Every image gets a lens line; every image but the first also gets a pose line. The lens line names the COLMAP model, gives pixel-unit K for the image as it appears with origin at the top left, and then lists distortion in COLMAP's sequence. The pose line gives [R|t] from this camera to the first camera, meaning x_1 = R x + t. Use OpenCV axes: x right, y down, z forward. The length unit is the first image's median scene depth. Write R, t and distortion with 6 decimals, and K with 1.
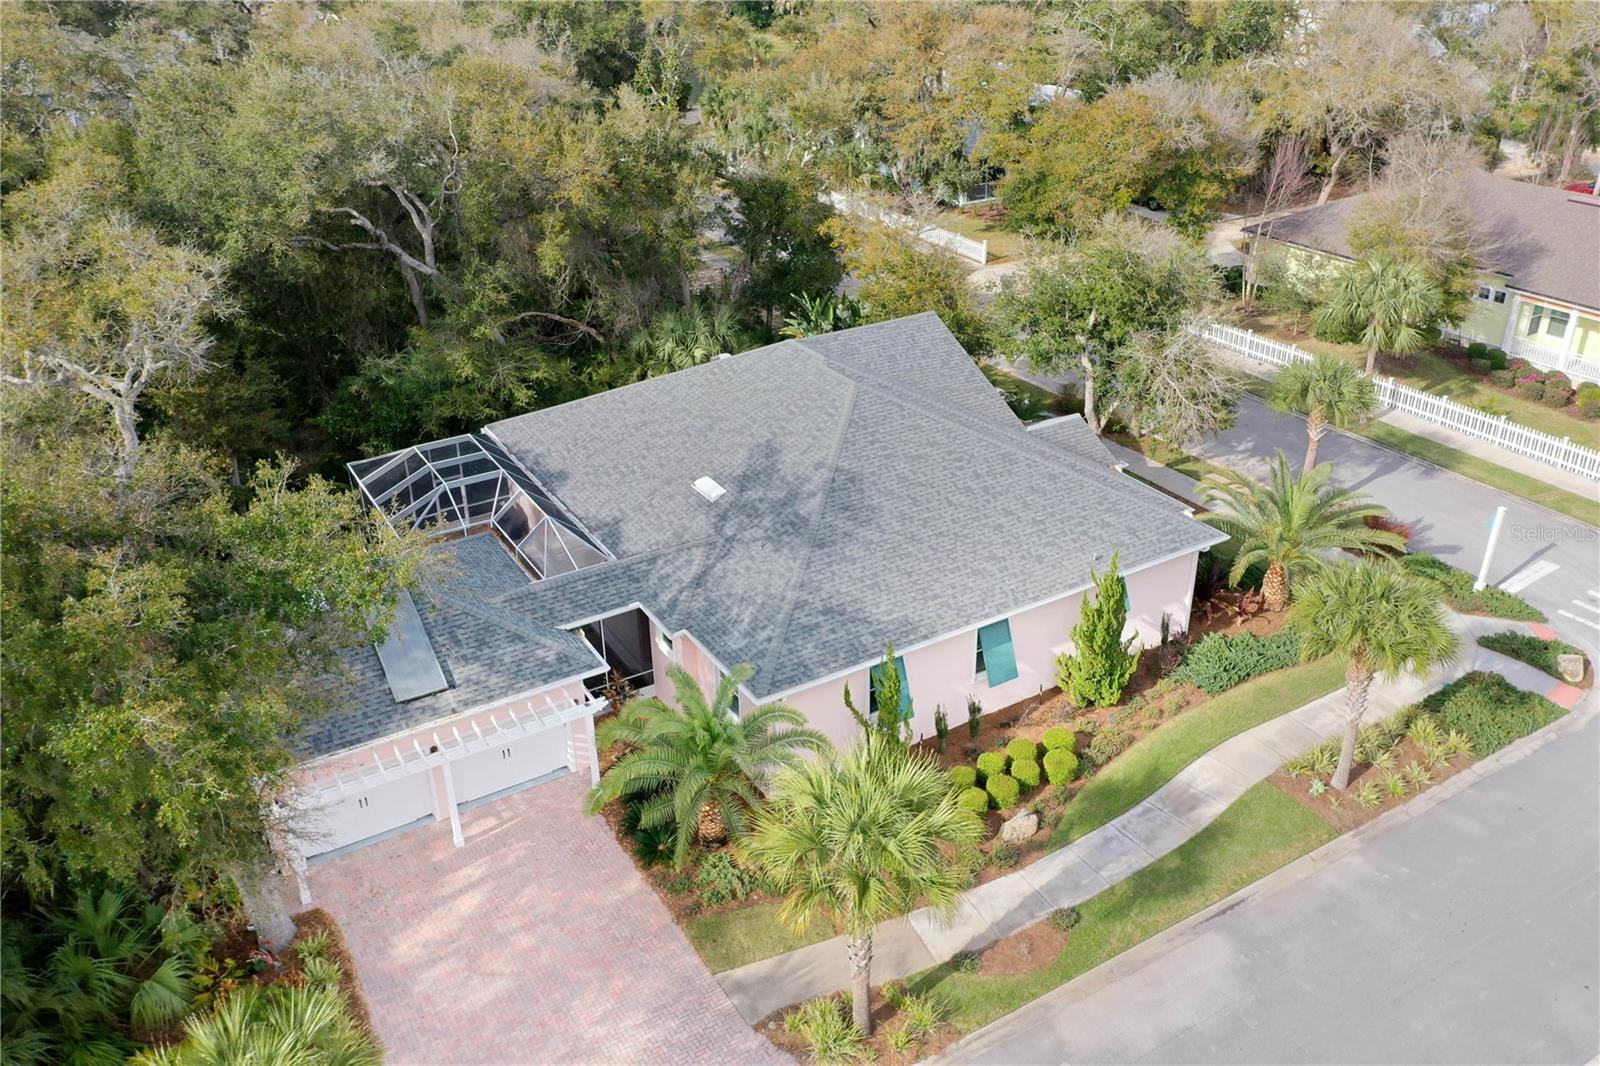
lens RADIAL K [[1292.9, 0, 800.0], [0, 1292.9, 533.0], [0, 0, 1]] dist [0.002216, 0.009237]
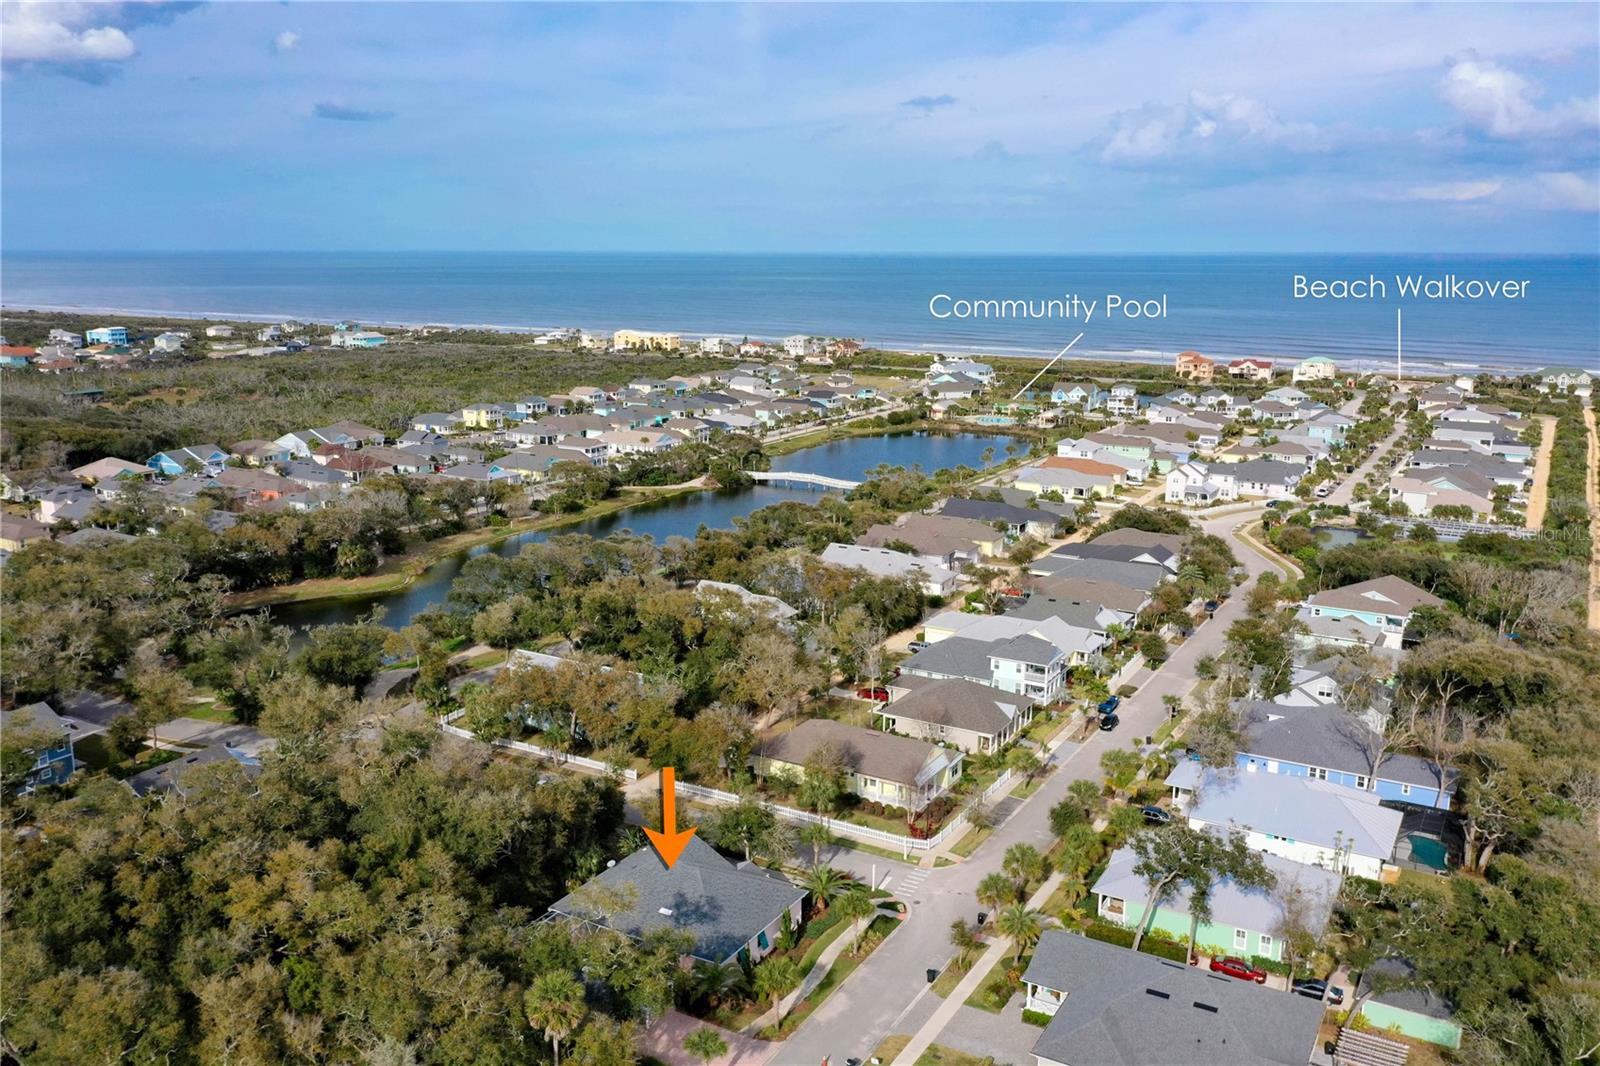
lens RADIAL K [[1304.6, 0, 800.0], [0, 1304.6, 533.0], [0, 0, 1]] dist [0.005626, 0.015087]
pose [[0.877940, -0.088517, 0.470517, -1.342379], [0.208294, 0.955497, -0.208901, -0.203890], [-0.431087, 0.281408, 0.857306, -2.420607]]
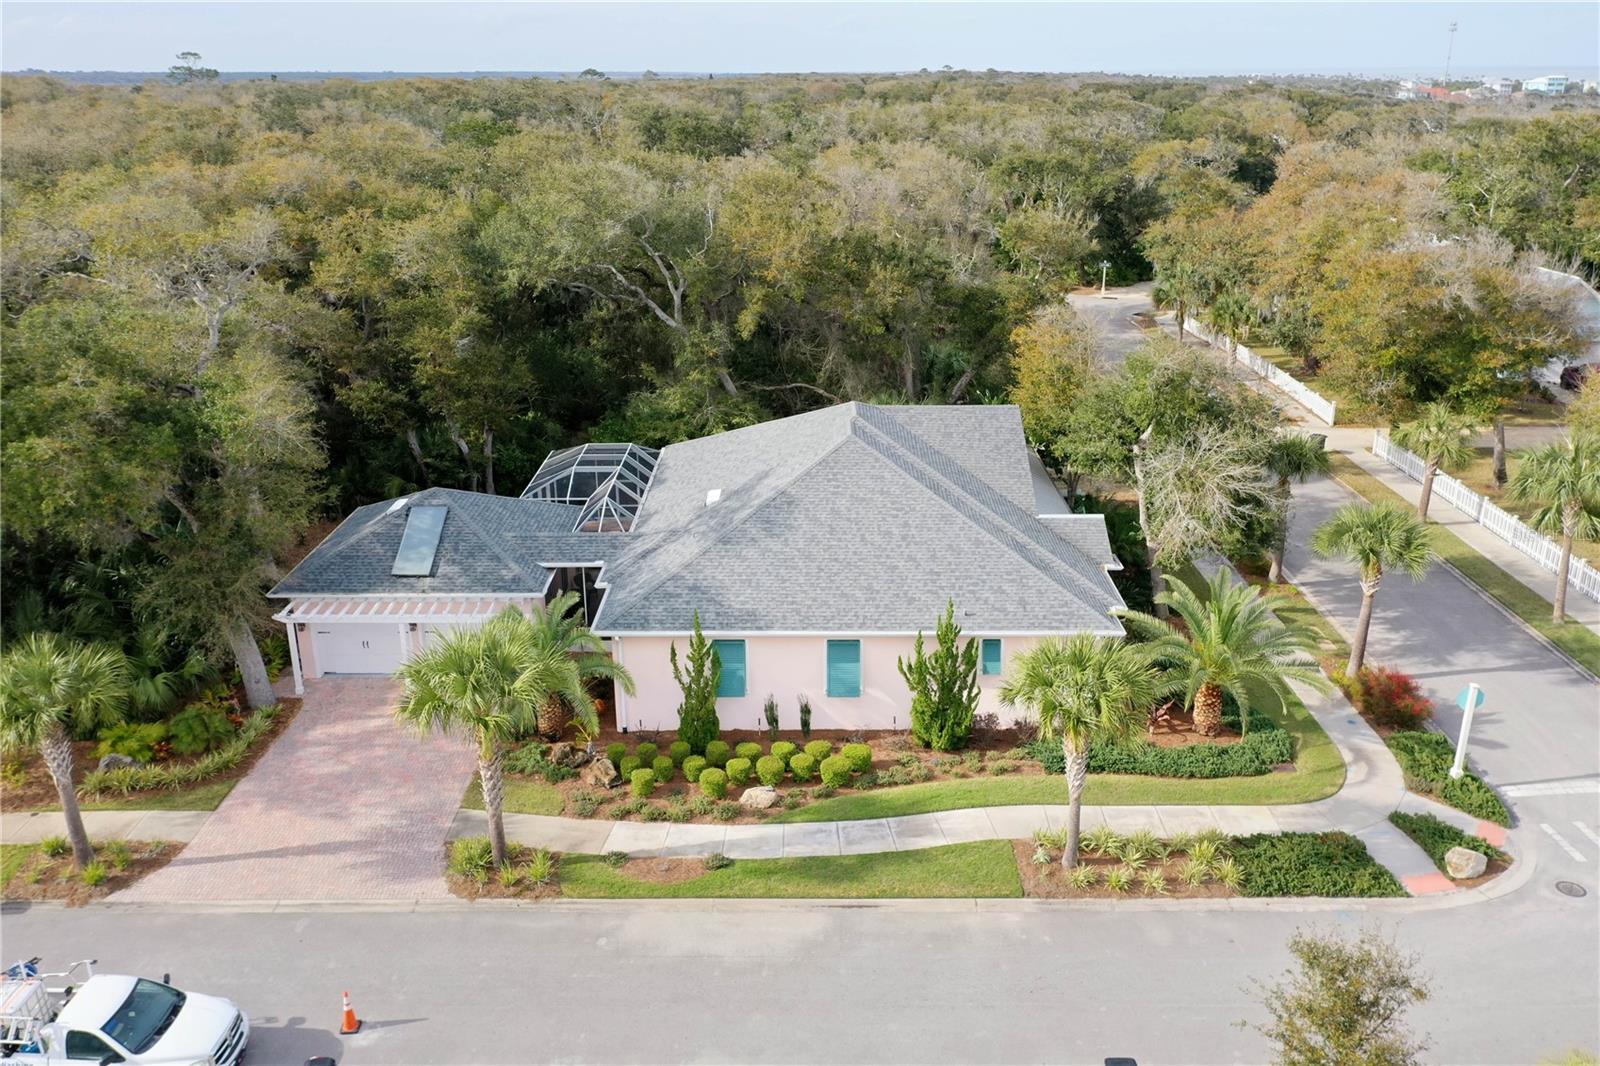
lens RADIAL K [[1292.9, 0, 800.0], [0, 1292.9, 533.0], [0, 0, 1]] dist [0.002216, 0.009237]
pose [[0.854064, 0.188102, -0.484966, 0.643814], [-0.248256, 0.966692, -0.062250, 0.058018], [0.457104, 0.173561, 0.872315, -0.014616]]
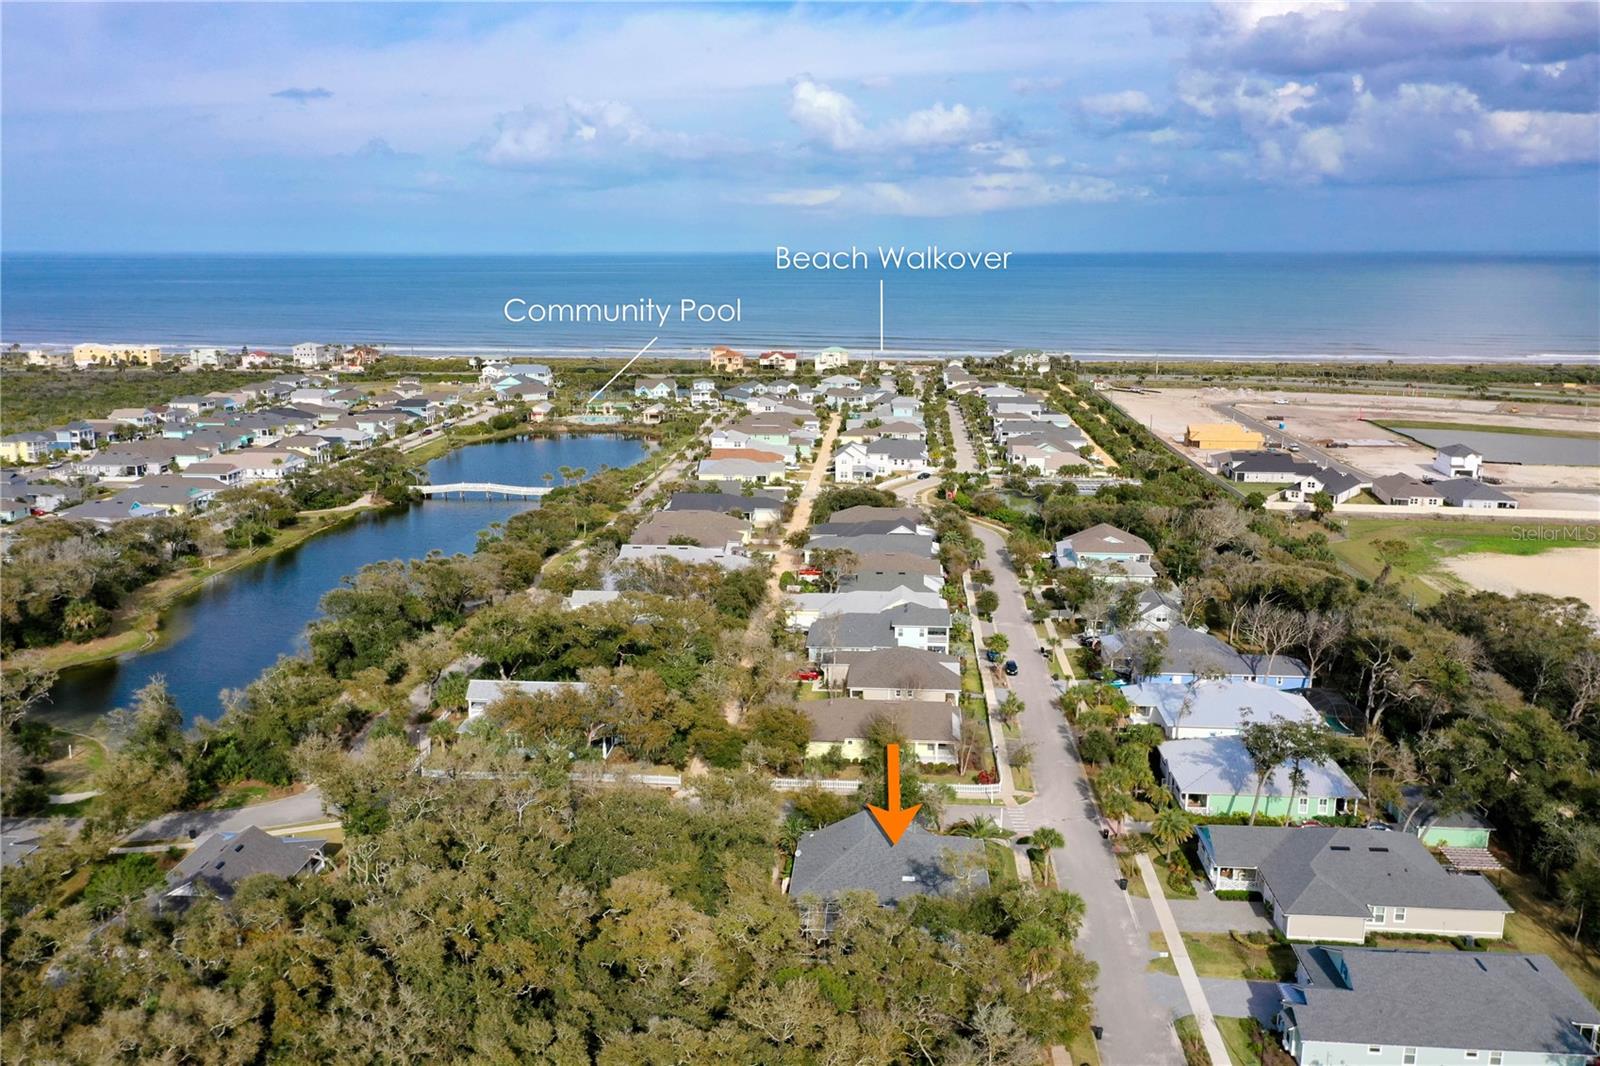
lens RADIAL K [[1292.9, 0, 800.0], [0, 1292.9, 533.0], [0, 0, 1]] dist [0.002216, 0.009237]
pose [[0.583565, -0.162841, 0.795572, -3.118670], [0.366275, 0.927156, -0.078894, -0.795909], [-0.724772, 0.337438, 0.600701, -1.301775]]
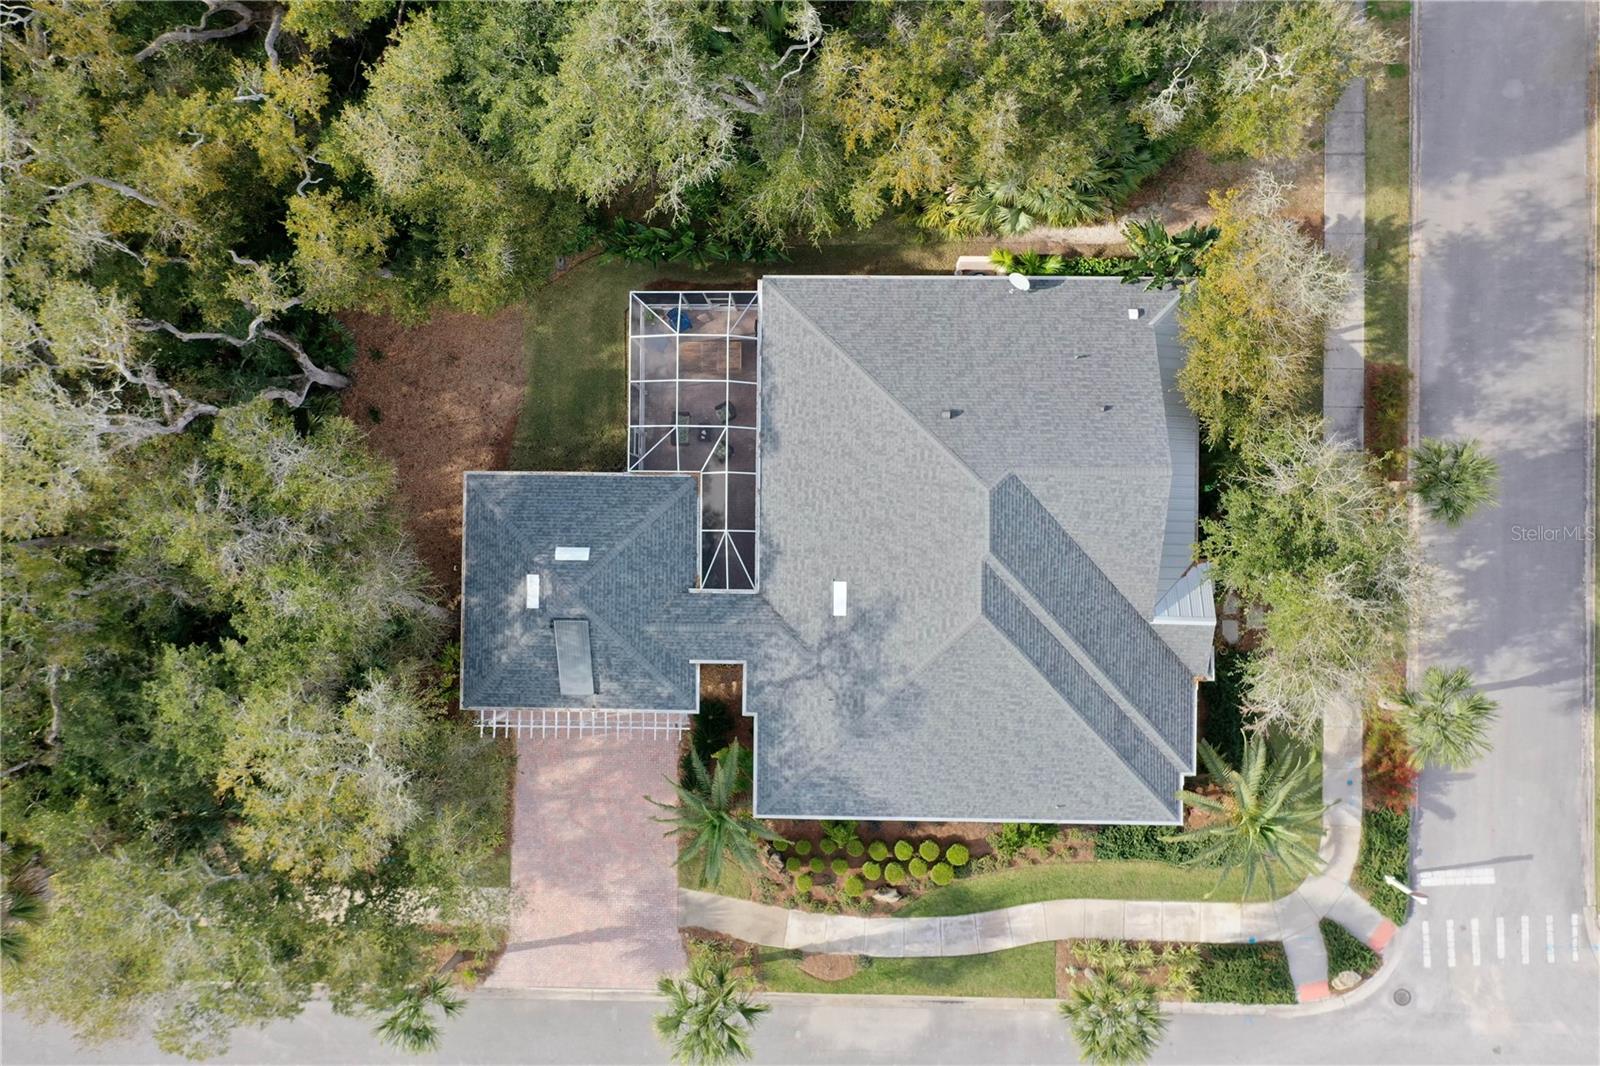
lens RADIAL K [[1292.9, 0, 800.0], [0, 1292.9, 533.0], [0, 0, 1]] dist [0.002216, 0.009237]
pose [[0.853783, 0.520547, -0.009192, -0.133885], [-0.227256, 0.388507, 0.892982, -1.256237], [0.468411, -0.760324, 0.449998, 0.511426]]
